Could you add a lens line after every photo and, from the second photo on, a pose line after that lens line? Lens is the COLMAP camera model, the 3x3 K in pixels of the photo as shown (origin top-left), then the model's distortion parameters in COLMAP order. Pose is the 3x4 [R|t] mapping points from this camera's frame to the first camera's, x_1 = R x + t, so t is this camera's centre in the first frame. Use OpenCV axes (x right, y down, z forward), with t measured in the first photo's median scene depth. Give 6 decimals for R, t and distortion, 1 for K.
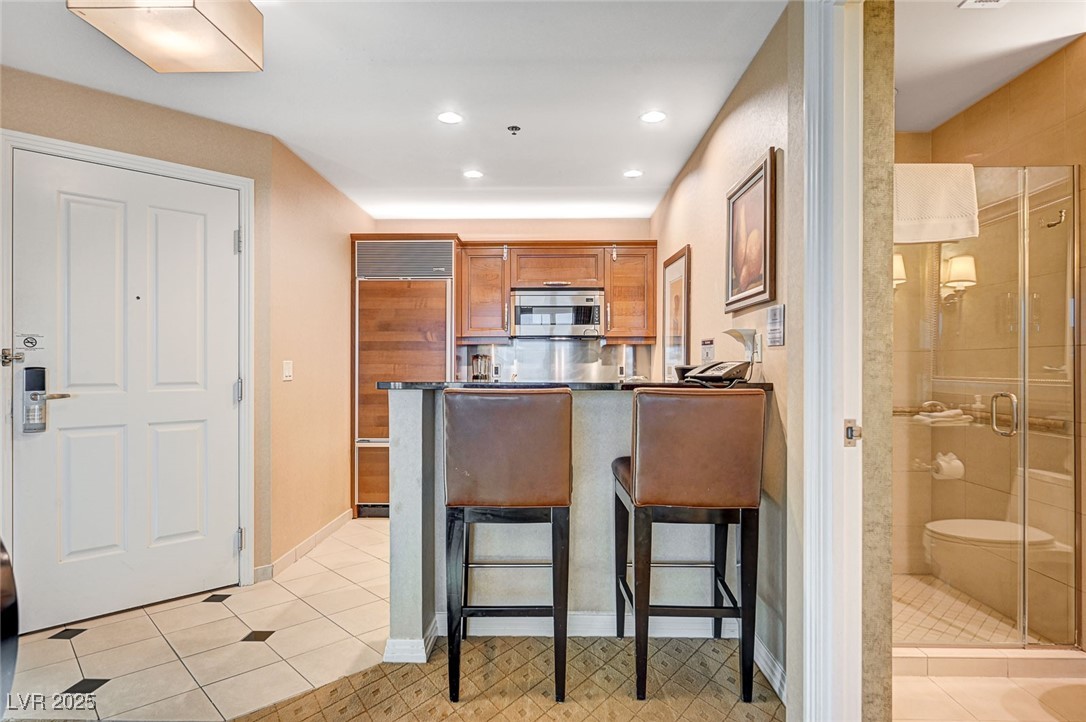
lens RADIAL K [[608.6, 0, 543.2], [0, 608.6, 364.9], [0, 0, 1]] dist [0.001515, 0.000142]
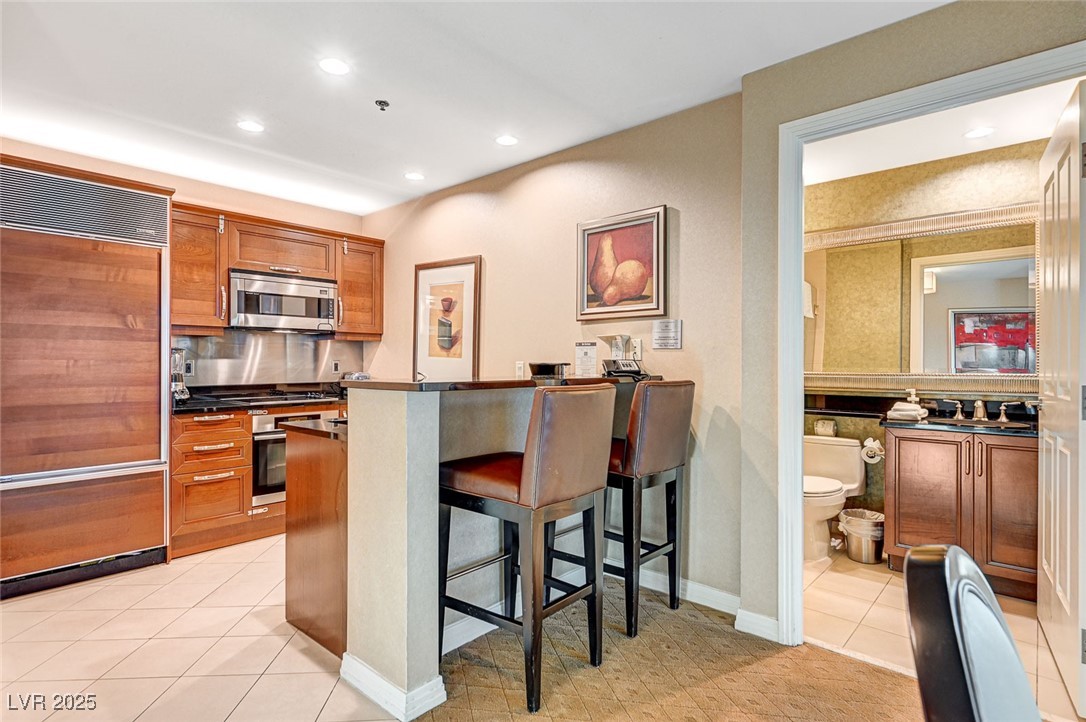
lens RADIAL K [[554.7, 0, 544.4], [0, 554.7, 358.2], [0, 0, 1]] dist [-0.006623, -0.000621]
pose [[0.637925, 0.006092, 0.770074, -0.377926], [-0.002410, 0.999980, -0.005914, -0.000443], [-0.770095, 0.001917, 0.637927, 0.199346]]
